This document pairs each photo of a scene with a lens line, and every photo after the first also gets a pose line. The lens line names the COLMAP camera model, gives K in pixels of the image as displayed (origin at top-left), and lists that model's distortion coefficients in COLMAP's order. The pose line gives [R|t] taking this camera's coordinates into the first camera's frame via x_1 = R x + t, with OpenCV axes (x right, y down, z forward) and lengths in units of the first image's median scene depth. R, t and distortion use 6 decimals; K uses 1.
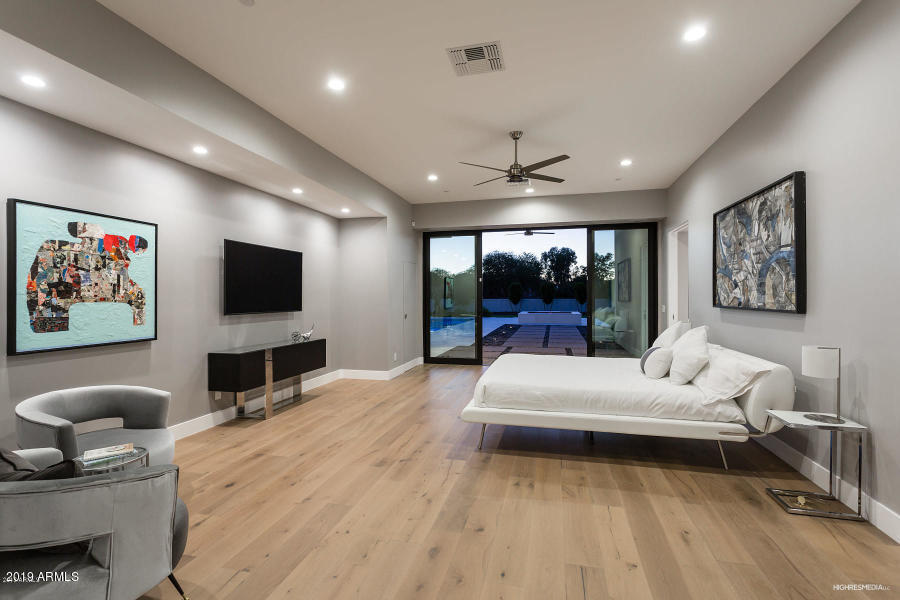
lens RADIAL K [[434.4, 0, 450.7], [0, 434.4, 296.0], [0, 0, 1]] dist [-0.002452, -0.001431]
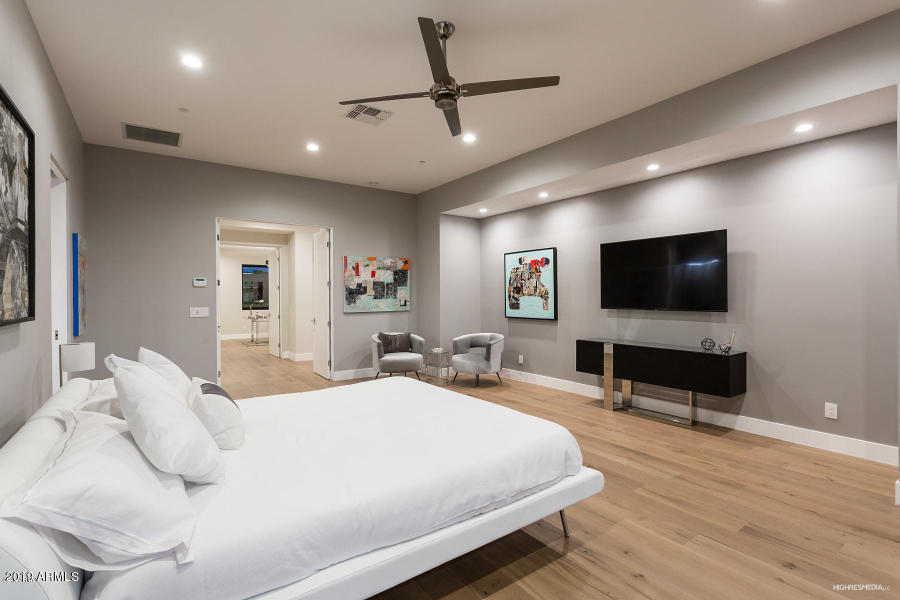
lens RADIAL K [[434.4, 0, 450.7], [0, 434.4, 296.0], [0, 0, 1]] dist [-0.002452, -0.001431]
pose [[-0.662020, 0.009679, -0.749424, 0.820389], [0.011229, 0.999932, 0.002995, 0.003411], [0.749402, -0.006432, -0.662084, 1.901607]]
